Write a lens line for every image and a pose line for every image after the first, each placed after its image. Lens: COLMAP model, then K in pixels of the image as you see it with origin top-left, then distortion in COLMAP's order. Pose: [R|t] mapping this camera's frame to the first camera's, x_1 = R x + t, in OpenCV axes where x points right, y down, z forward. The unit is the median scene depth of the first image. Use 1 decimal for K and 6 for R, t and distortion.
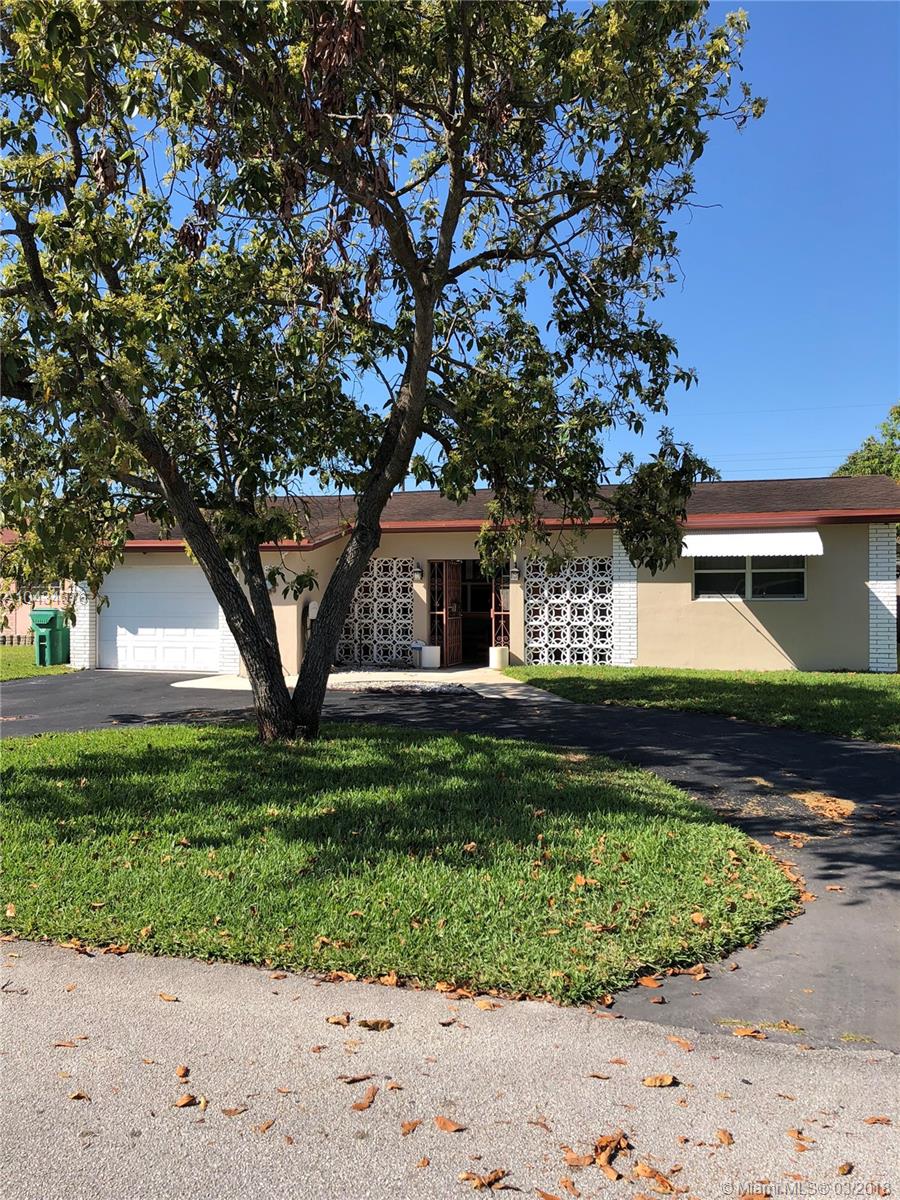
lens RADIAL K [[986.5, 0, 441.3], [0, 986.5, 604.8], [0, 0, 1]] dist [0.036980, -0.039433]
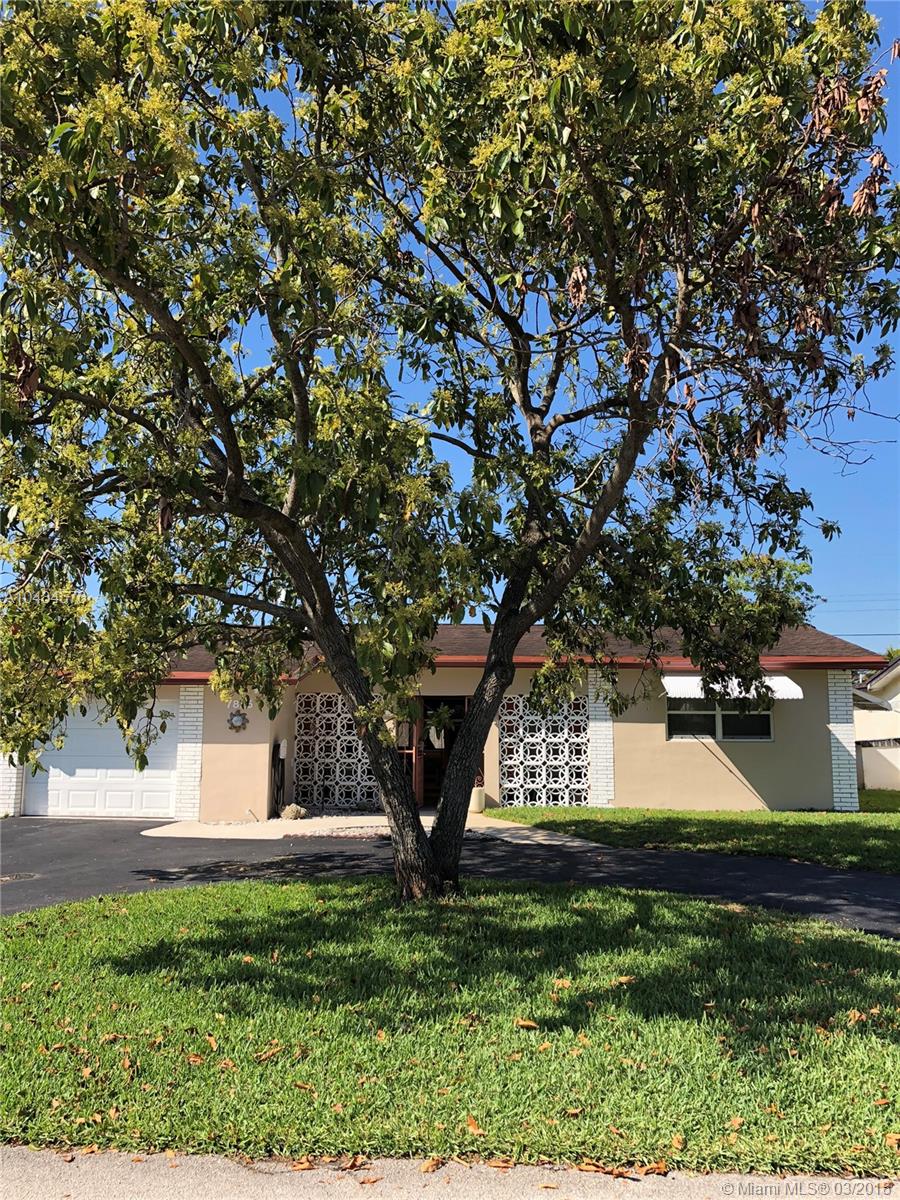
lens RADIAL K [[986.5, 0, 452.2], [0, 986.5, 588.2], [0, 0, 1]] dist [0.036980, -0.039433]
pose [[0.975213, 0.039287, 0.217755, -0.183230], [-0.005559, 0.988151, -0.153385, -0.002051], [-0.221200, 0.148372, 0.963876, 0.040552]]
